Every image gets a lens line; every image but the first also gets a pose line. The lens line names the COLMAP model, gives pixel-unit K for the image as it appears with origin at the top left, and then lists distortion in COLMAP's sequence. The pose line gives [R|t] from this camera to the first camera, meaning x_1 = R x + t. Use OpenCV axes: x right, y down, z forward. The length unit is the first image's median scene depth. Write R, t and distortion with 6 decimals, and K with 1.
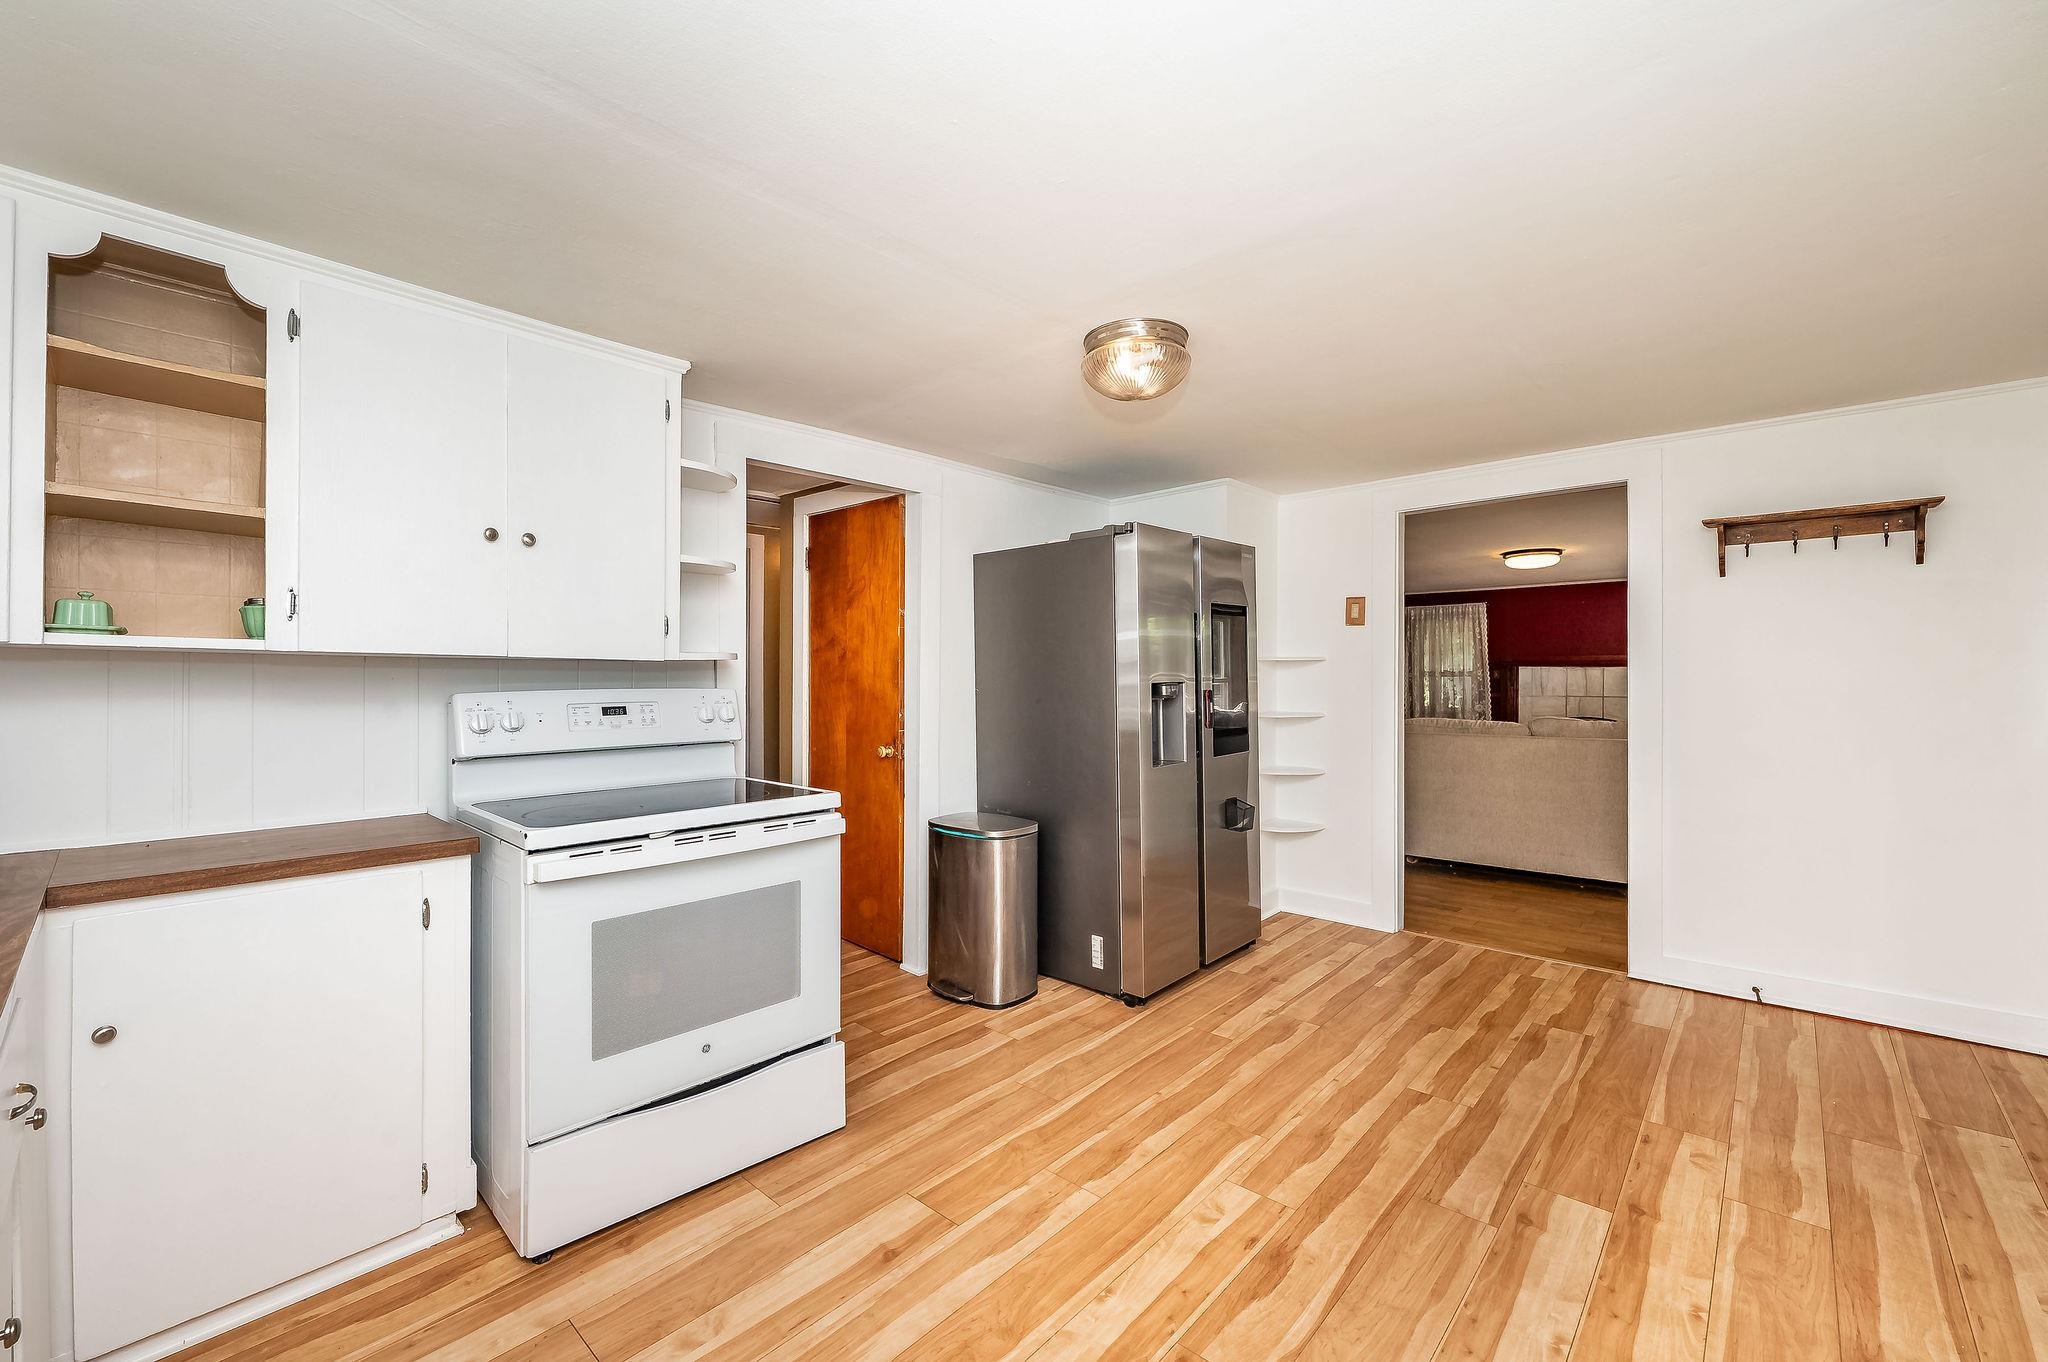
lens RADIAL K [[822.5, 0, 1056.8], [0, 822.5, 688.9], [0, 0, 1]] dist [-0.000474, -0.000110]
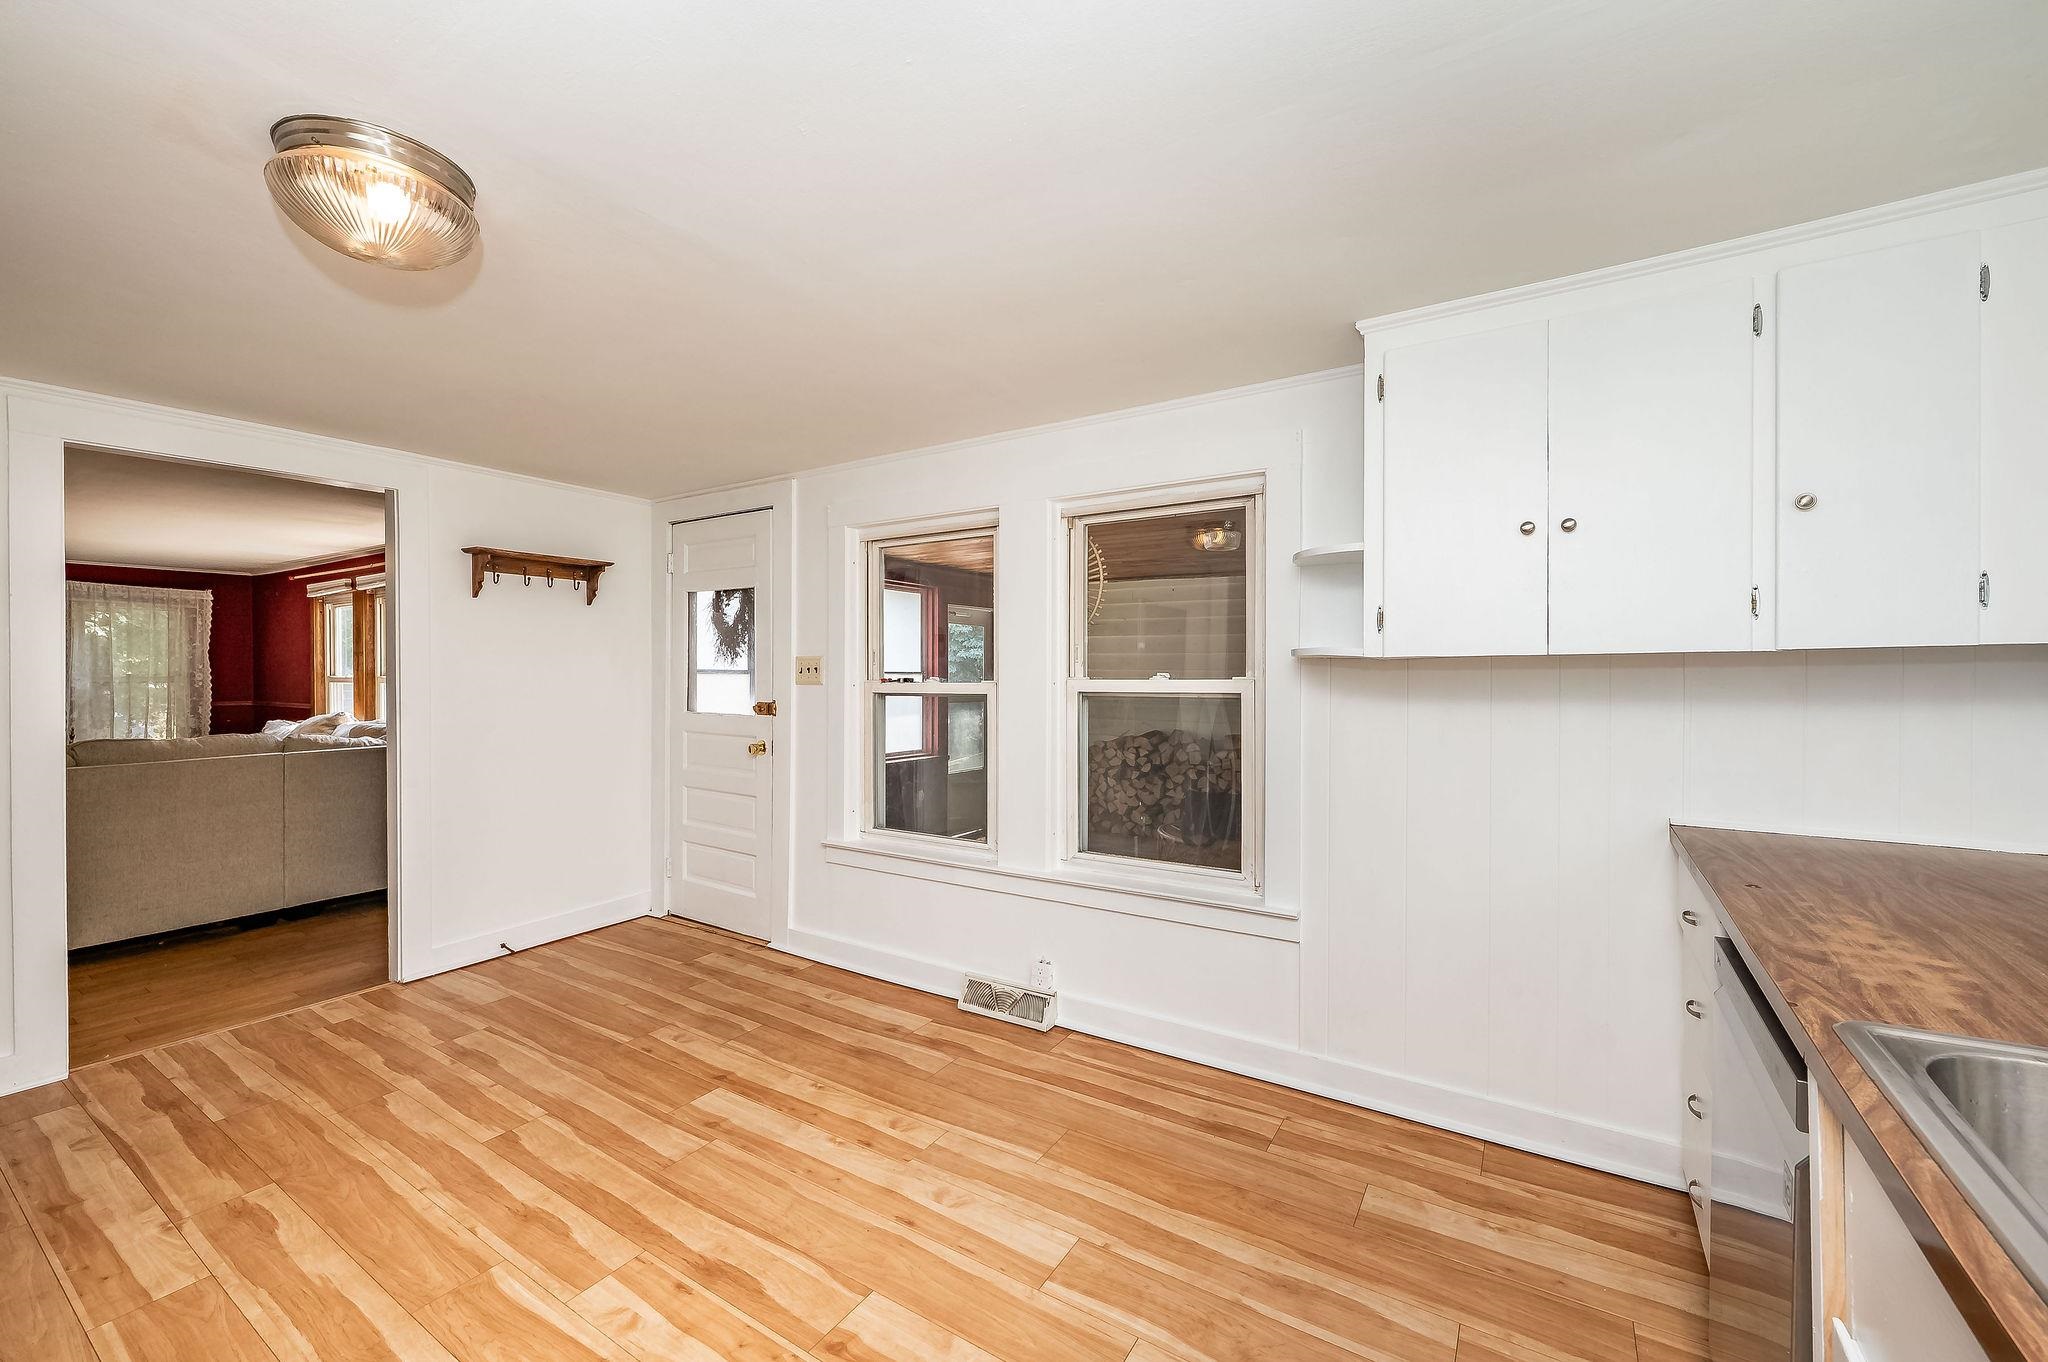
lens RADIAL K [[839.8, 0, 991.0], [0, 839.8, 679.2], [0, 0, 1]] dist [-0.000852, 0.000059]
pose [[-0.134636, -0.002203, 0.990893, -0.609118], [0.018008, 0.999827, 0.004670, -0.018964], [-0.990731, 0.018472, -0.134573, 0.611172]]
